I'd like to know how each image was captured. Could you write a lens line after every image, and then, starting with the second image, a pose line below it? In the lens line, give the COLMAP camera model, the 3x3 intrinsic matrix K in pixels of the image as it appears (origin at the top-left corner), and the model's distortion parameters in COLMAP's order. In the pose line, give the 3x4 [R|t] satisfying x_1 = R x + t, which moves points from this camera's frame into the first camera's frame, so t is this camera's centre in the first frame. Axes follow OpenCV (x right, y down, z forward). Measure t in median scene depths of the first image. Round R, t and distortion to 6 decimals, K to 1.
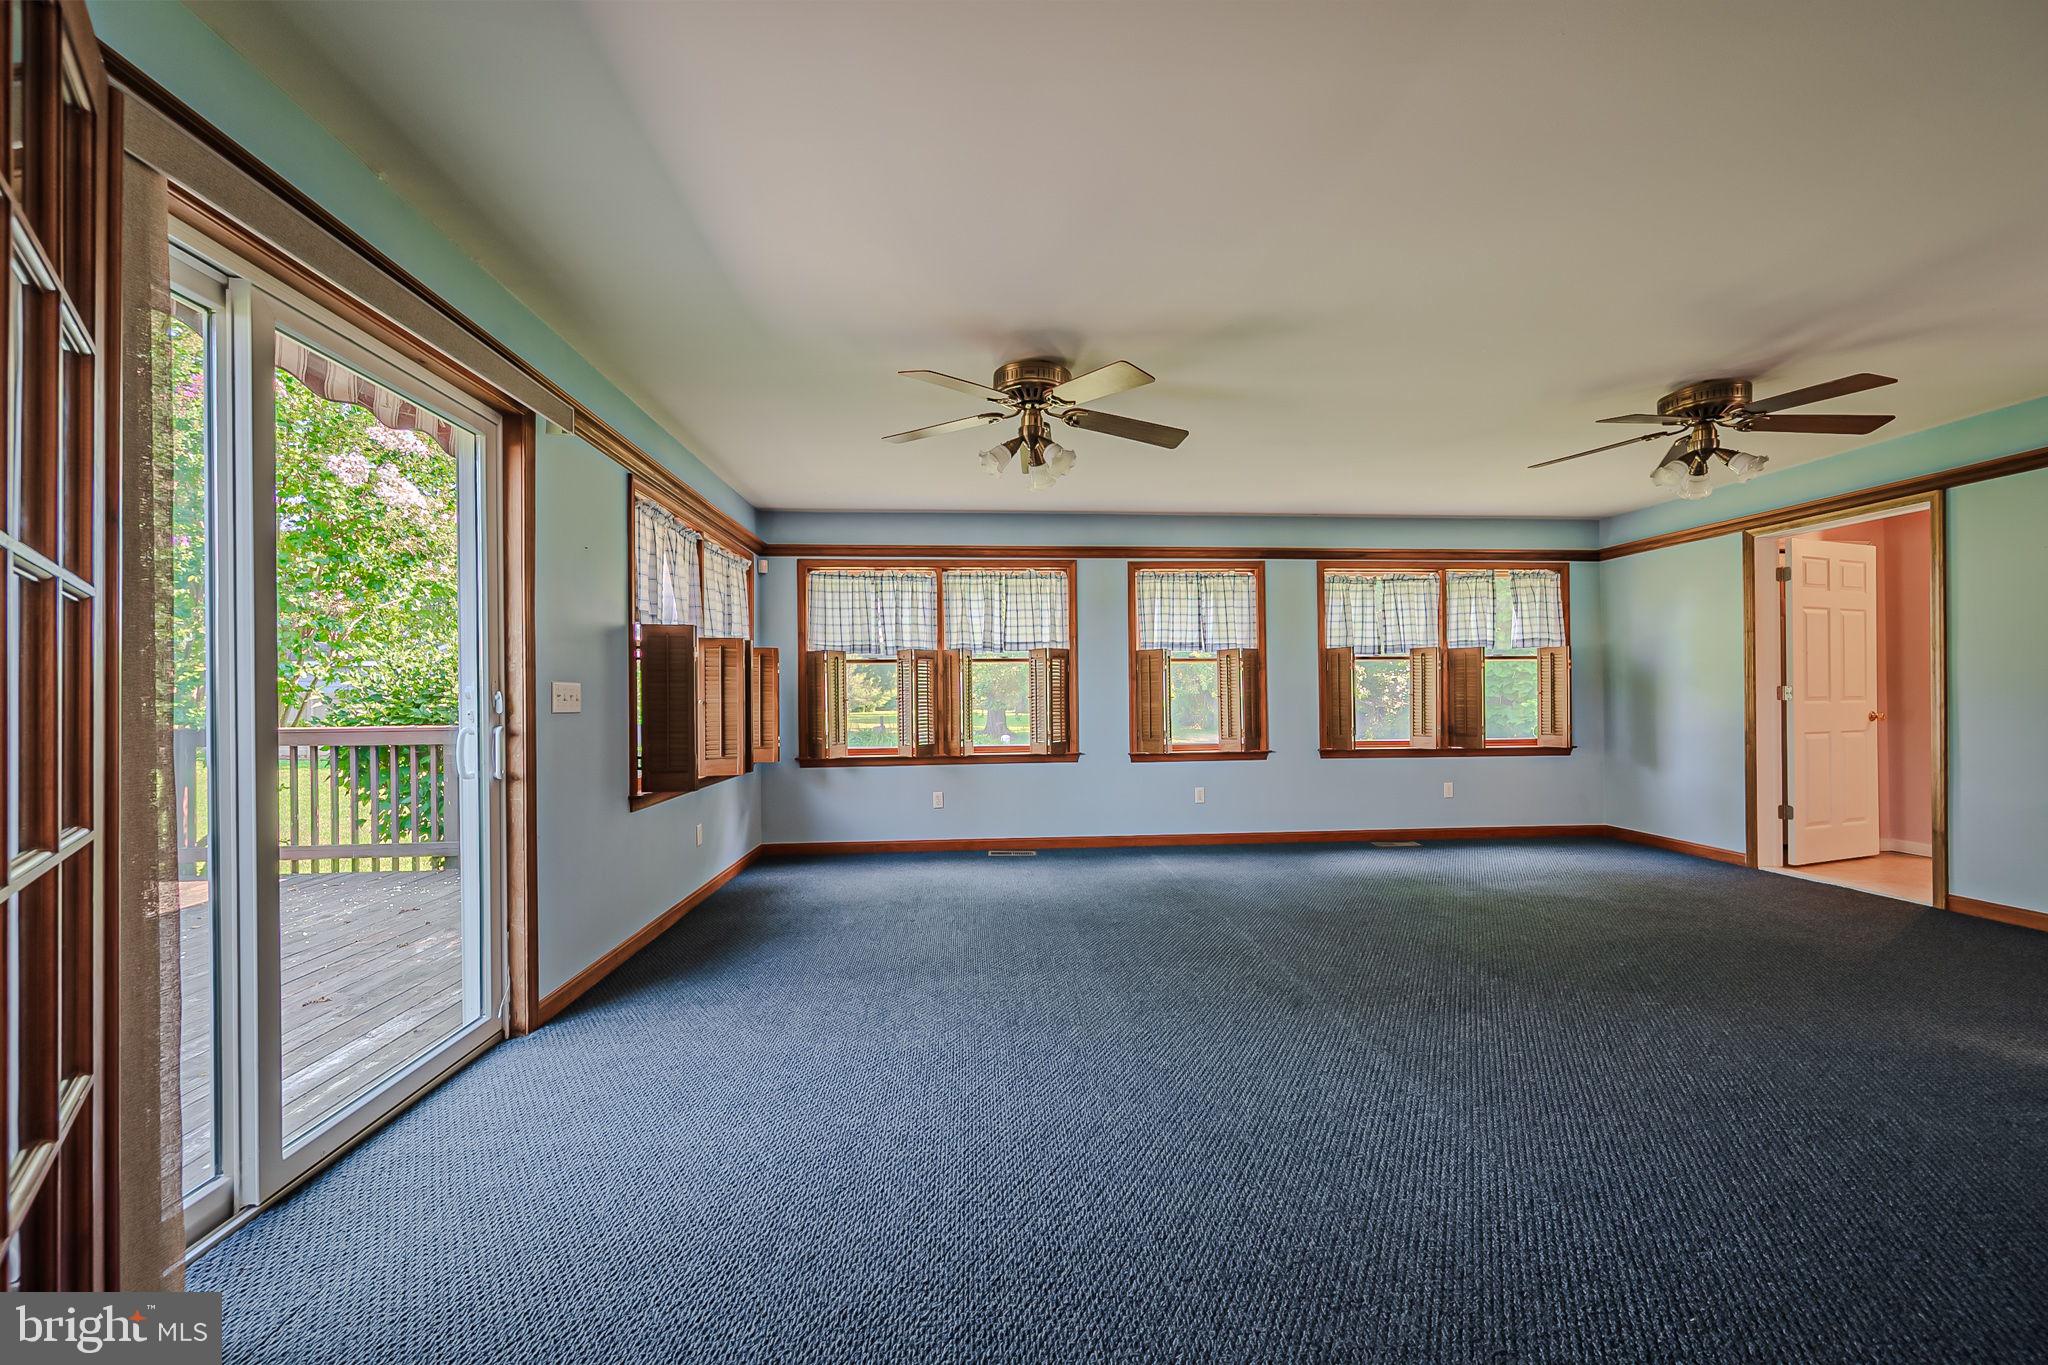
lens RADIAL K [[807.3, 0, 1032.0], [0, 807.3, 693.3], [0, 0, 1]] dist [-0.000833, -0.000454]
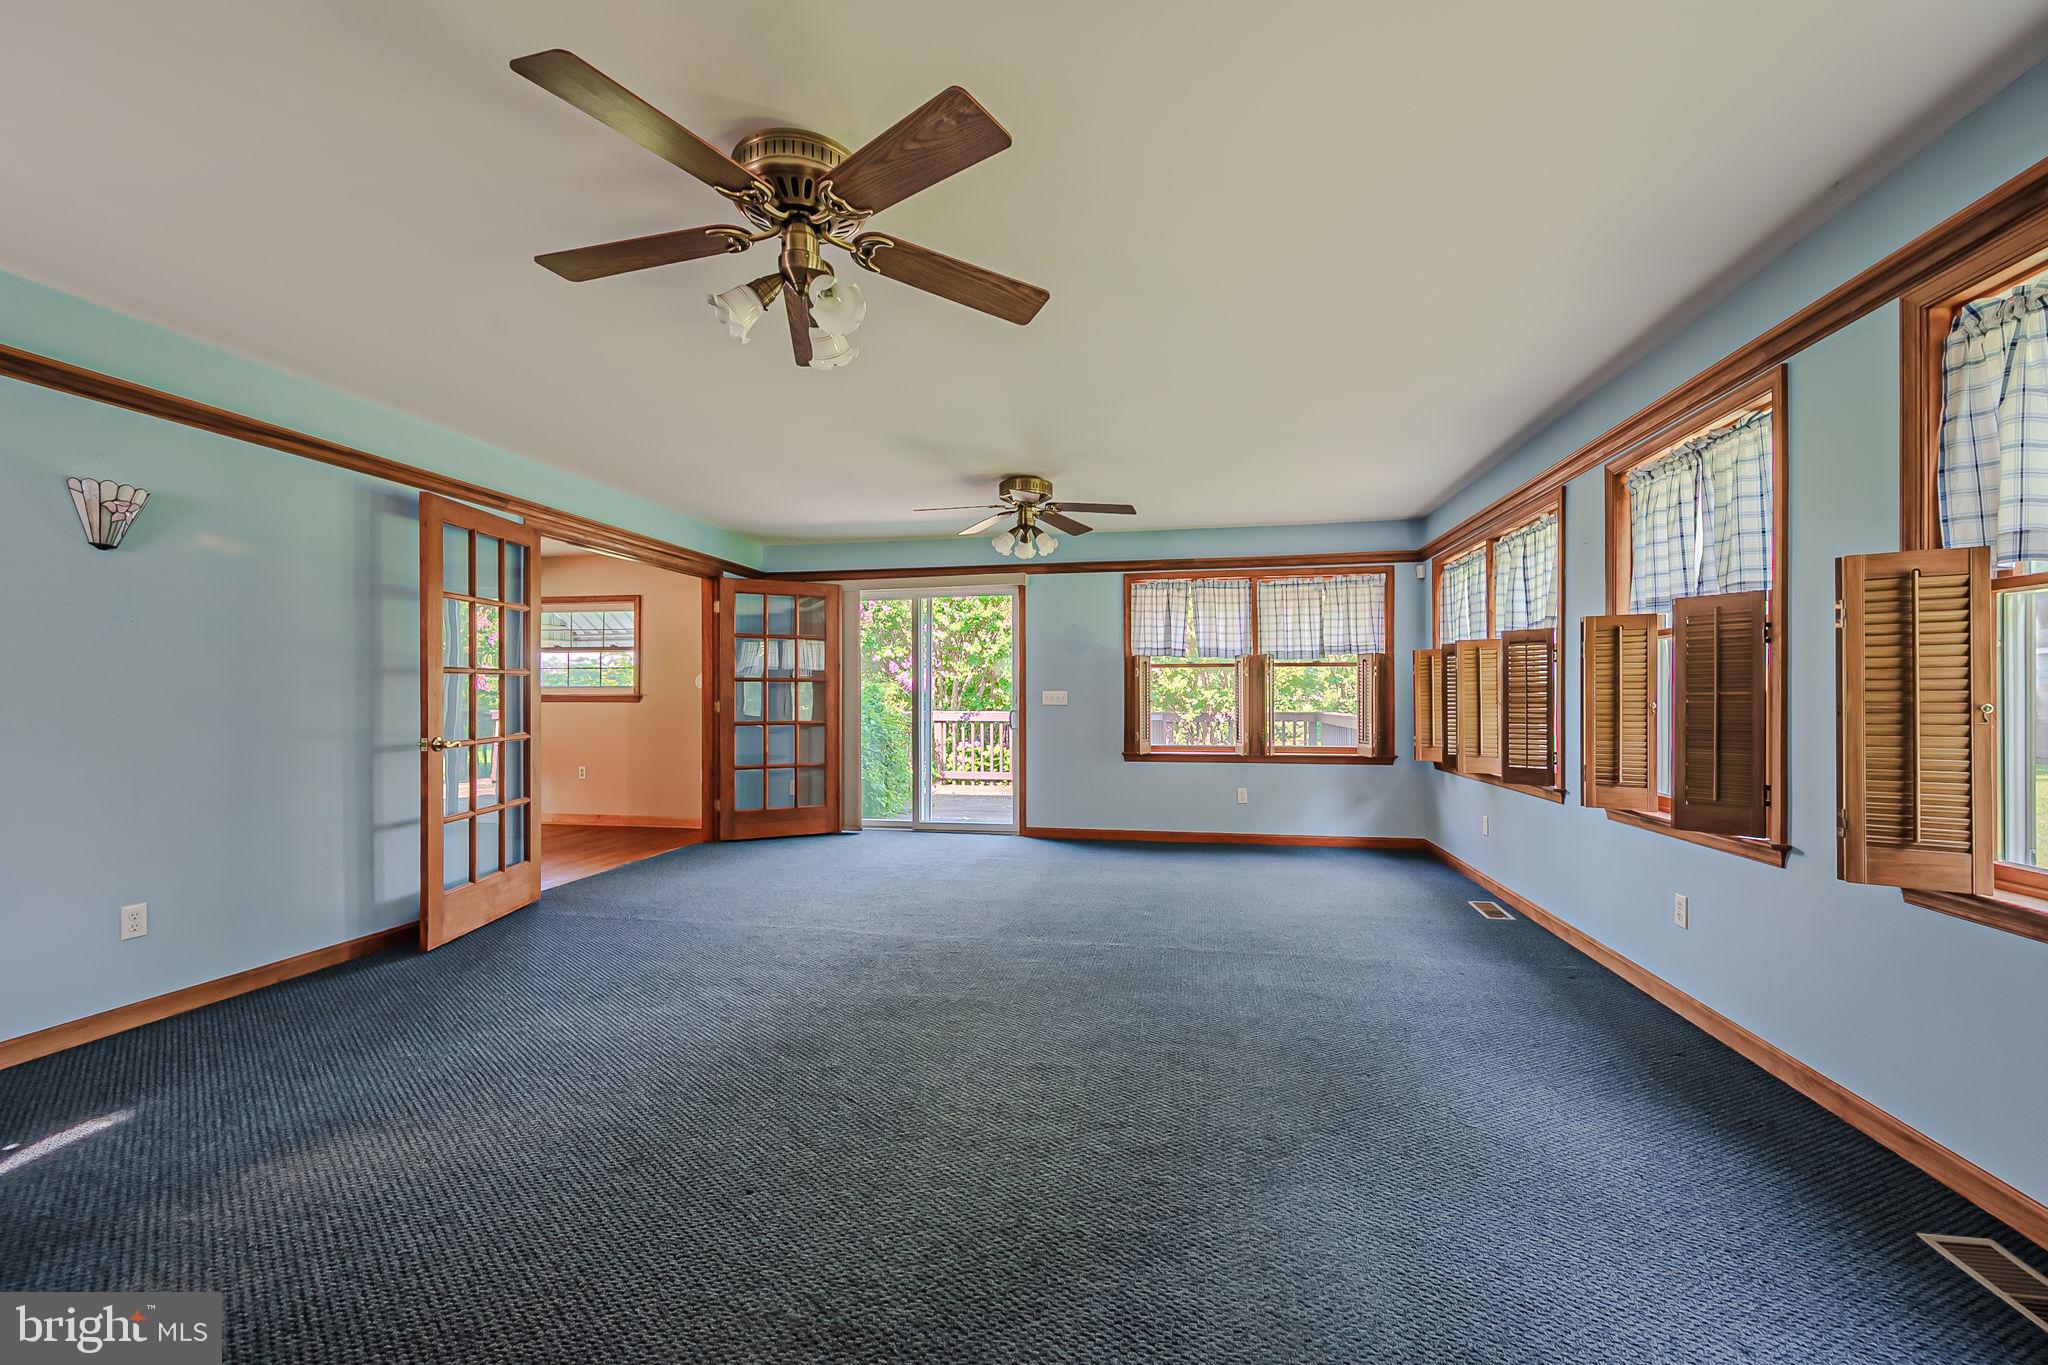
lens RADIAL K [[807.3, 0, 1031.4], [0, 807.3, 688.5], [0, 0, 1]] dist [-0.000833, -0.000454]
pose [[-0.253978, 0.004579, -0.967199, 0.797852], [0.008448, 0.999961, 0.002516, -0.014135], [0.967173, -0.007532, -0.254007, 0.761667]]
